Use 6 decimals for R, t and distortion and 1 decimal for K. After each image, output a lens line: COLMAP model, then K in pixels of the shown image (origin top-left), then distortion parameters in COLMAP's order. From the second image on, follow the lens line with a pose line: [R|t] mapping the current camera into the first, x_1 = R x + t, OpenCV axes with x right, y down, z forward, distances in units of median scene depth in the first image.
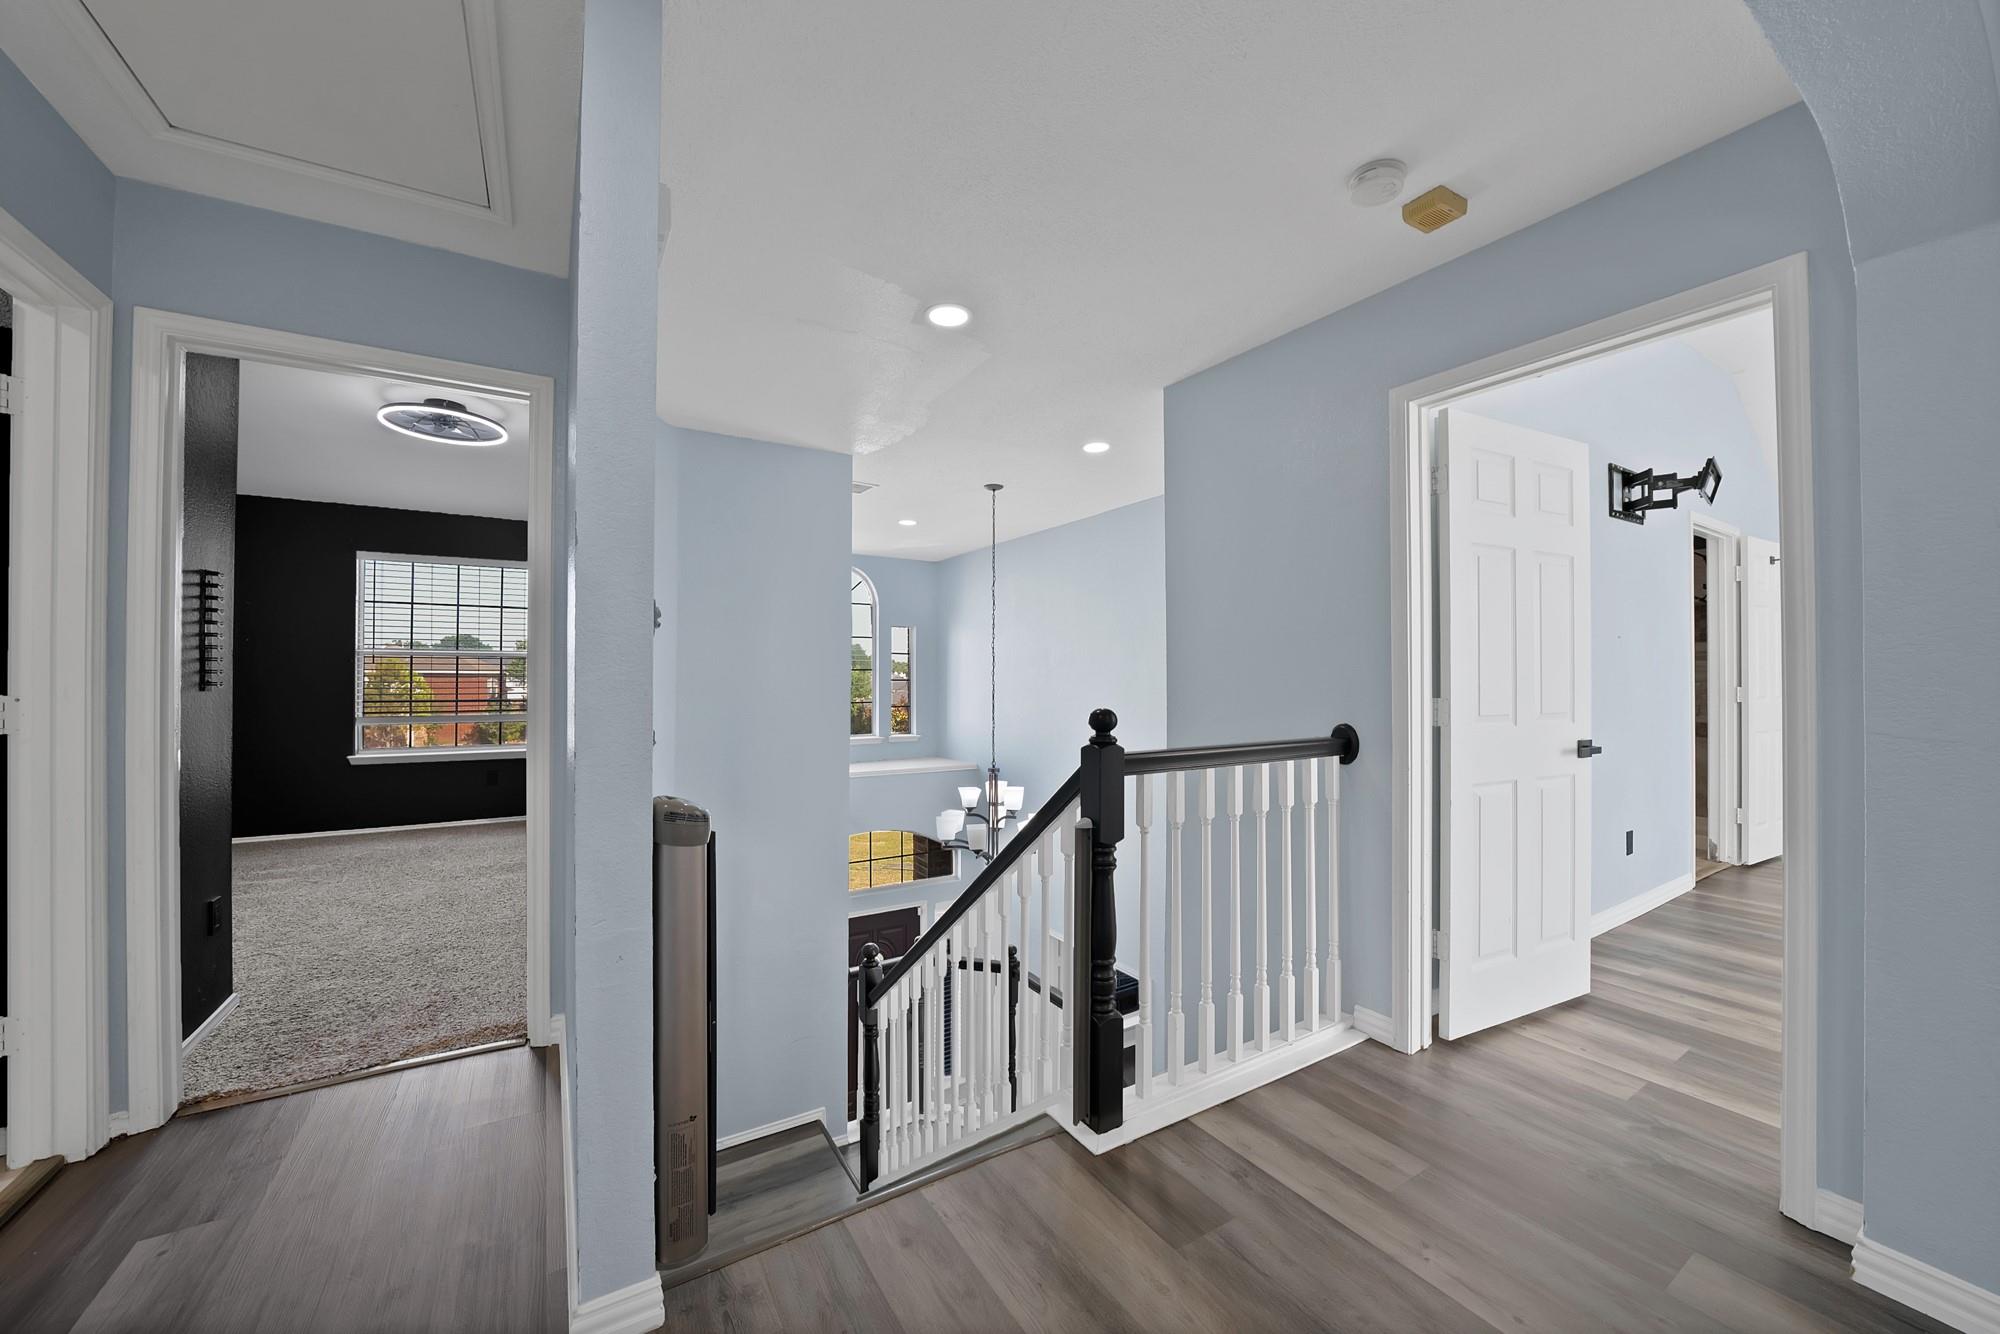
lens RADIAL K [[712.2, 0, 997.5], [0, 712.2, 674.5], [0, 0, 1]] dist [-0.000153, -0.000009]
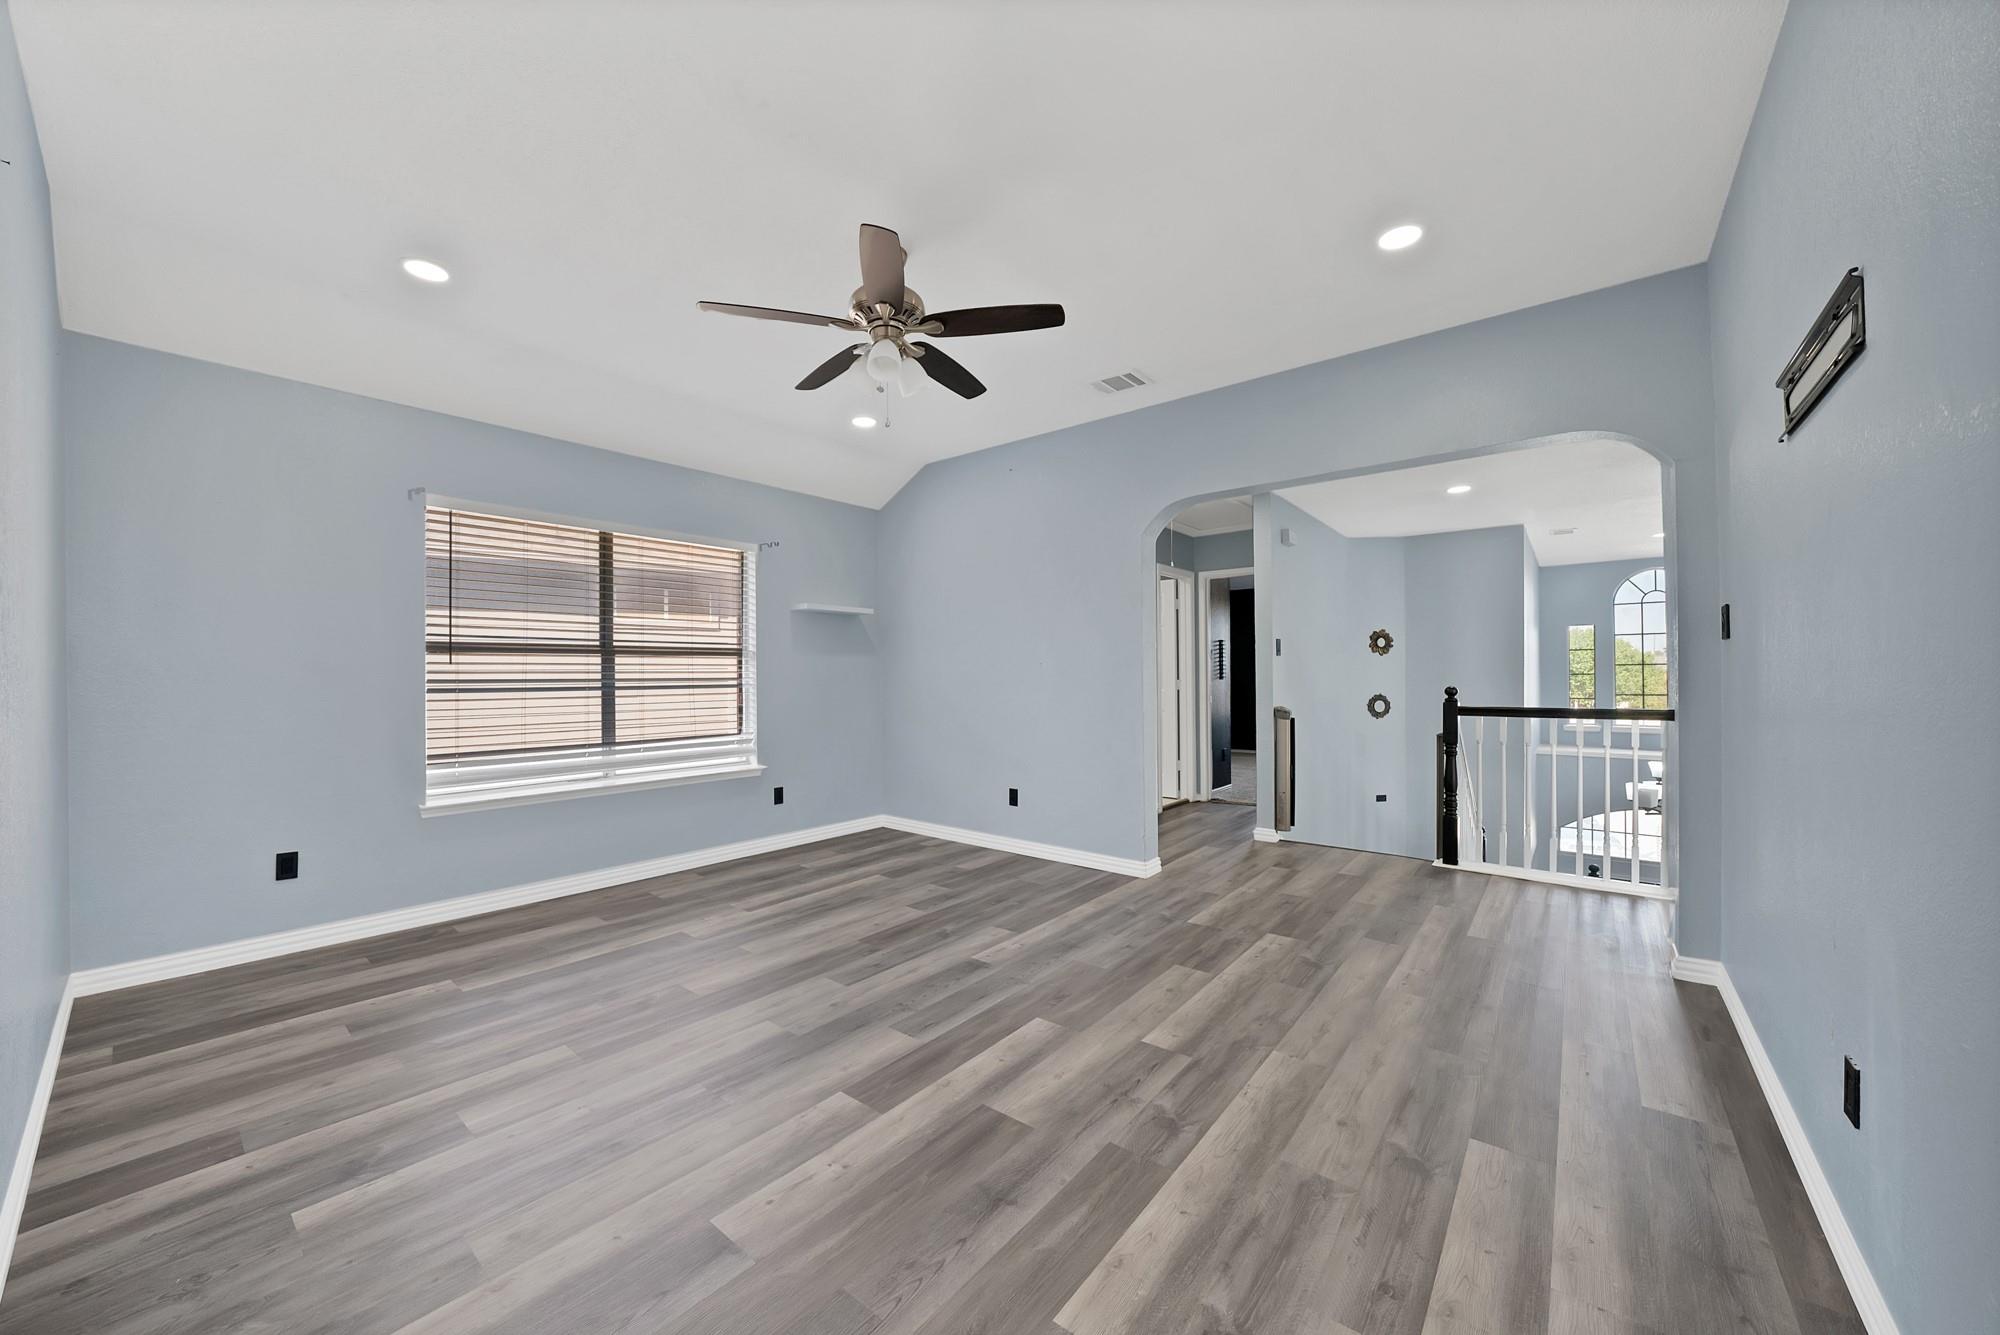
lens RADIAL K [[712.2, 0, 997.5], [0, 712.2, 675.0], [0, 0, 1]] dist [-0.000153, -0.000009]
pose [[0.330467, -0.005287, -0.943803, 1.847289], [0.012594, 0.999920, -0.001192, -0.005181], [0.943733, -0.011492, 0.330507, -1.156930]]
